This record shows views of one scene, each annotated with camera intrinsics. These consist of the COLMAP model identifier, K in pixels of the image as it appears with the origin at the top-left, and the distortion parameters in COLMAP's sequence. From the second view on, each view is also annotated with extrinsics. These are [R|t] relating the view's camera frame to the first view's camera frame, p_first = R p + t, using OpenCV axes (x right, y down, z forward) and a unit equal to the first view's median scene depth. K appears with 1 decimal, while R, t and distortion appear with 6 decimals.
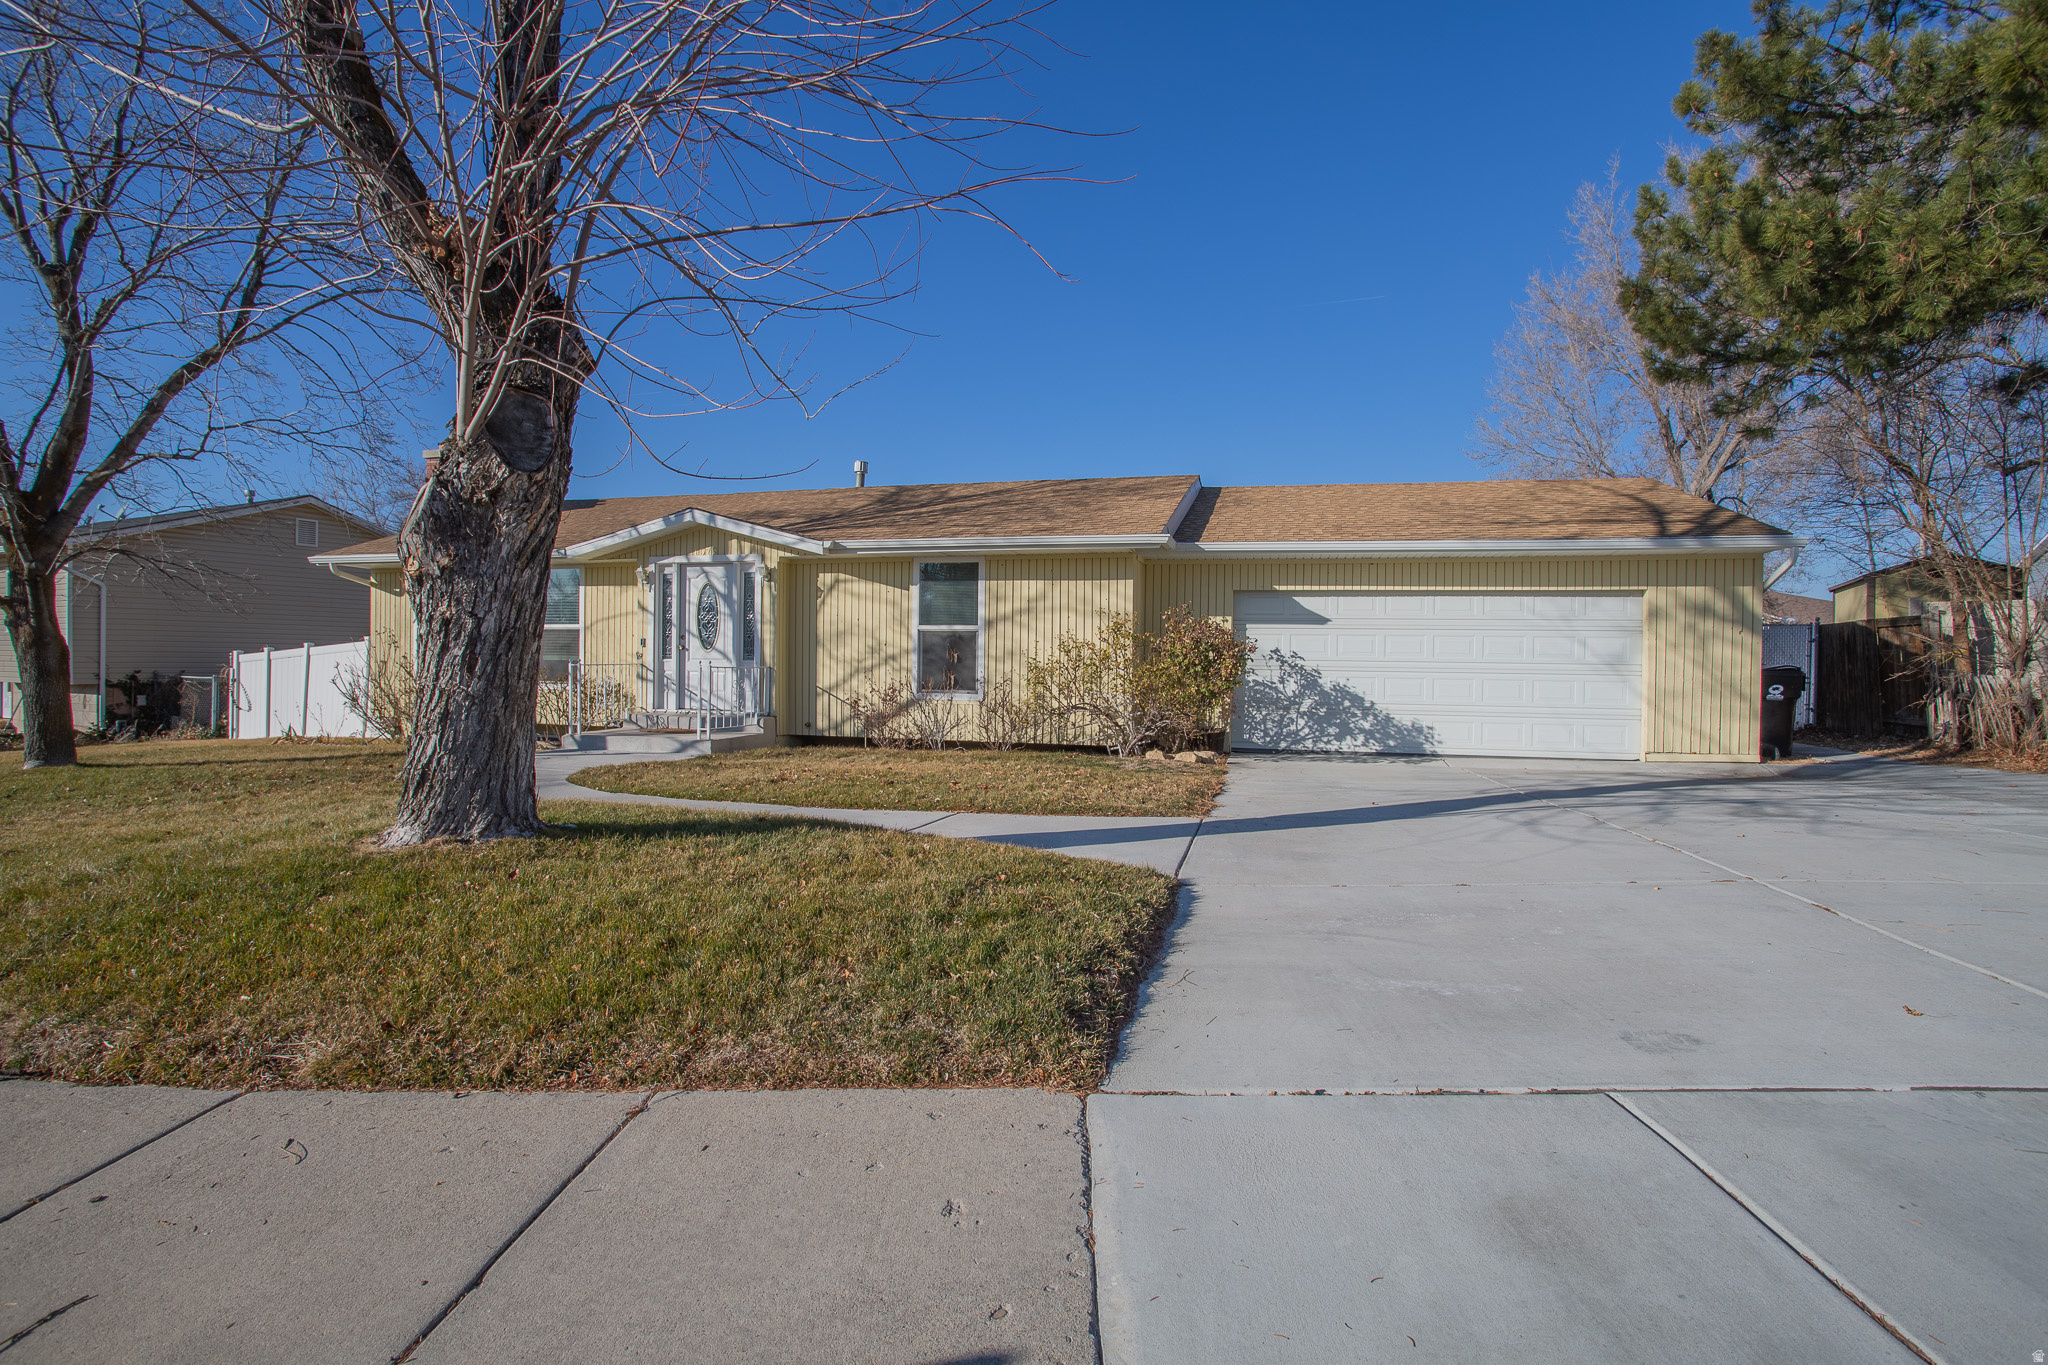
lens RADIAL K [[1002.0, 0, 1016.3], [0, 1002.0, 674.4], [0, 0, 1]] dist [-0.080820, 0.035989]
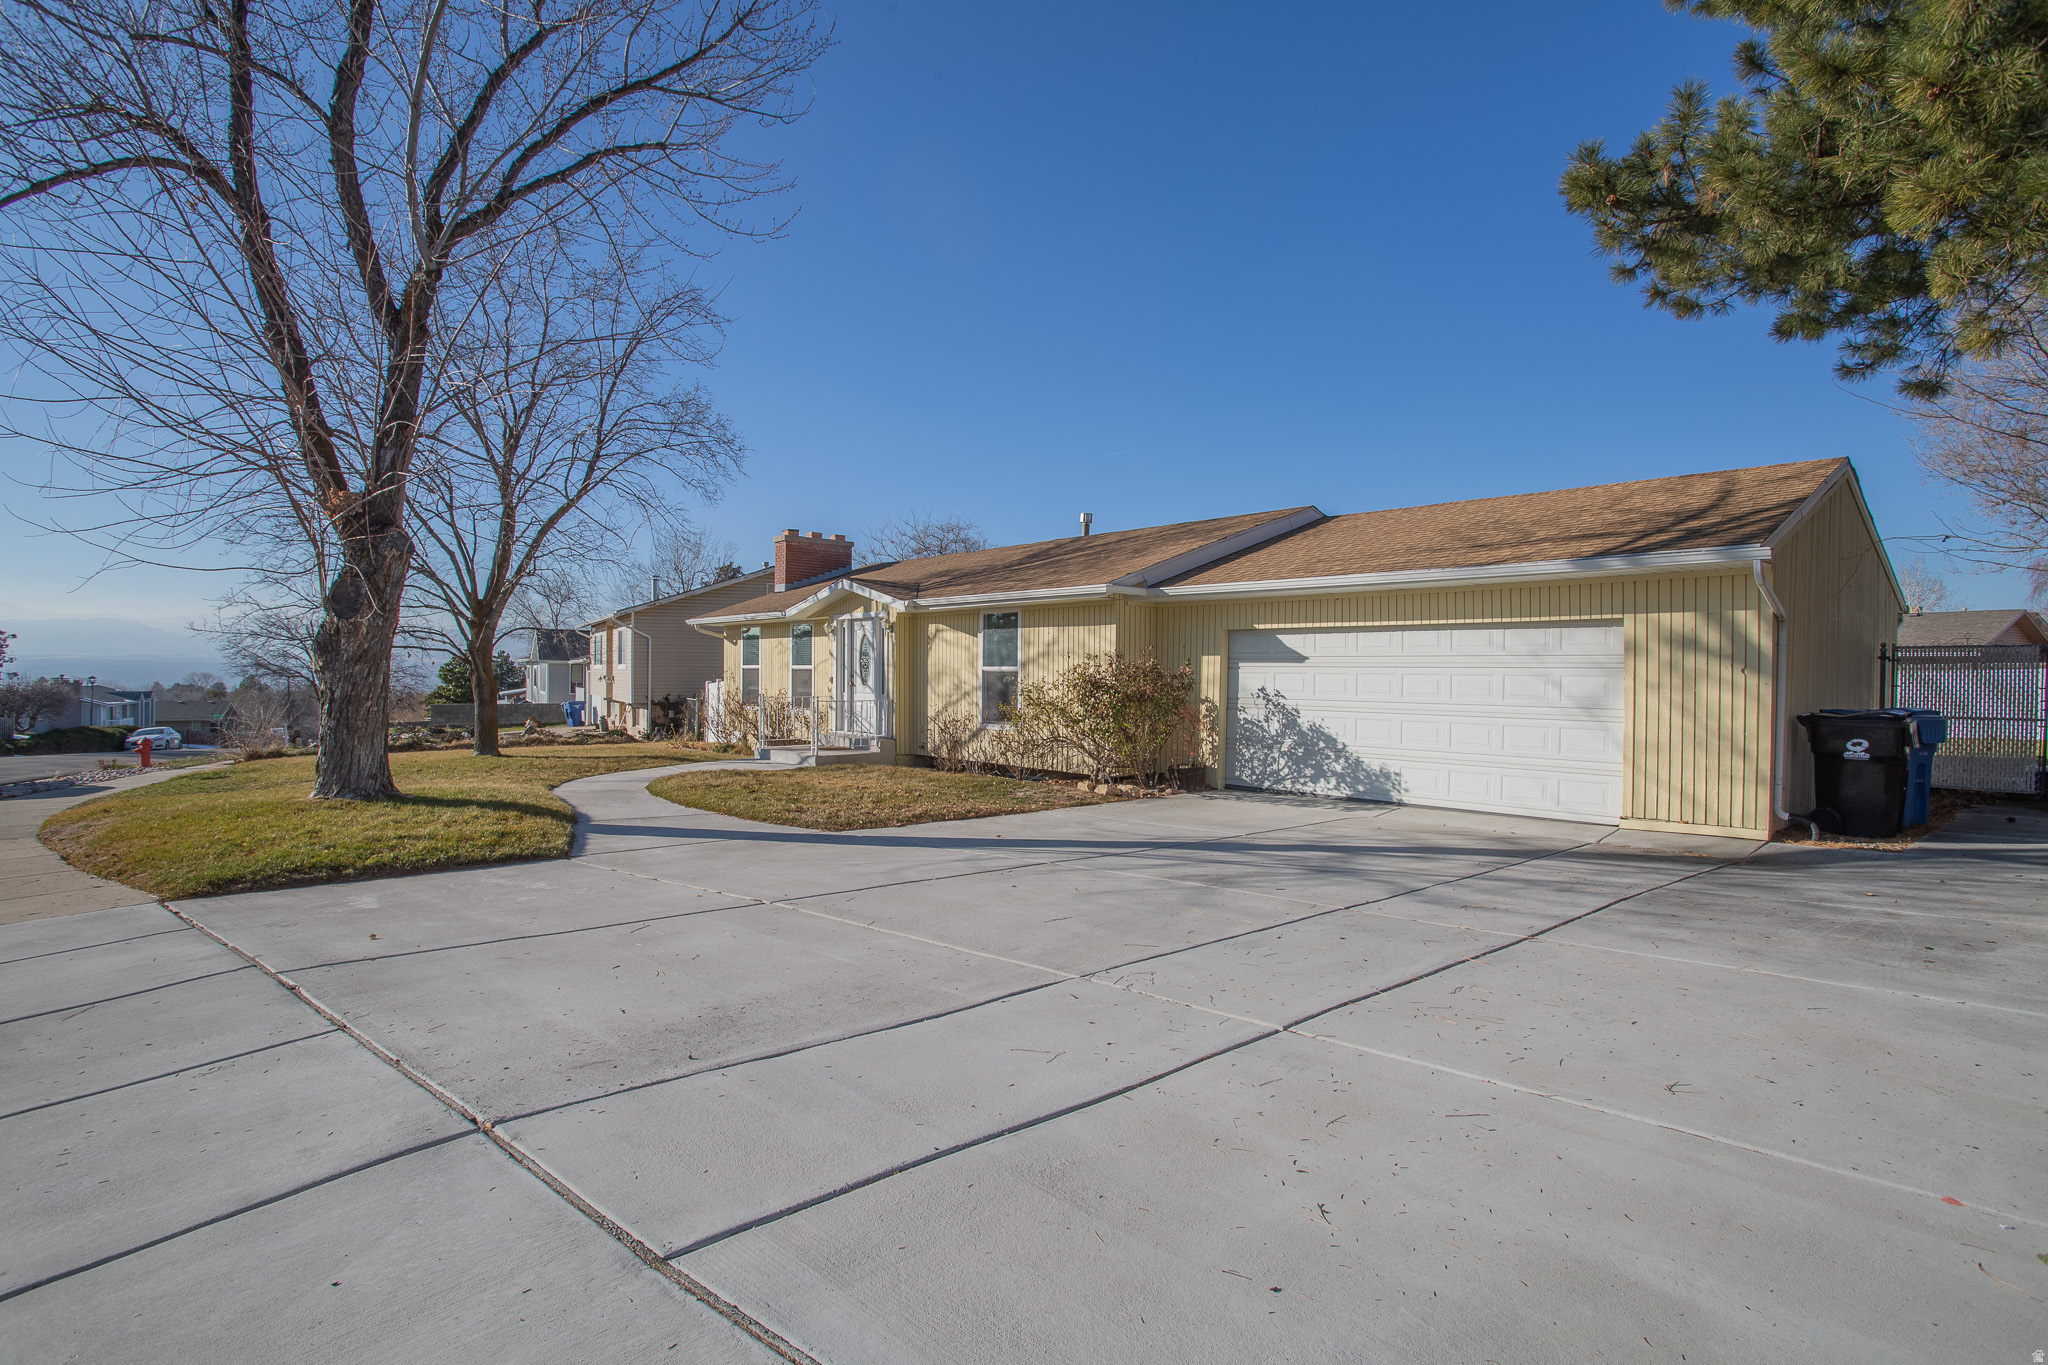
lens RADIAL K [[1002.0, 0, 1016.3], [0, 1002.0, 674.4], [0, 0, 1]] dist [-0.080820, 0.035989]
pose [[0.832170, -0.004310, -0.554504, 0.613158], [-0.004317, 0.999889, -0.014250, -0.023445], [0.554504, 0.014252, 0.832059, 0.031275]]
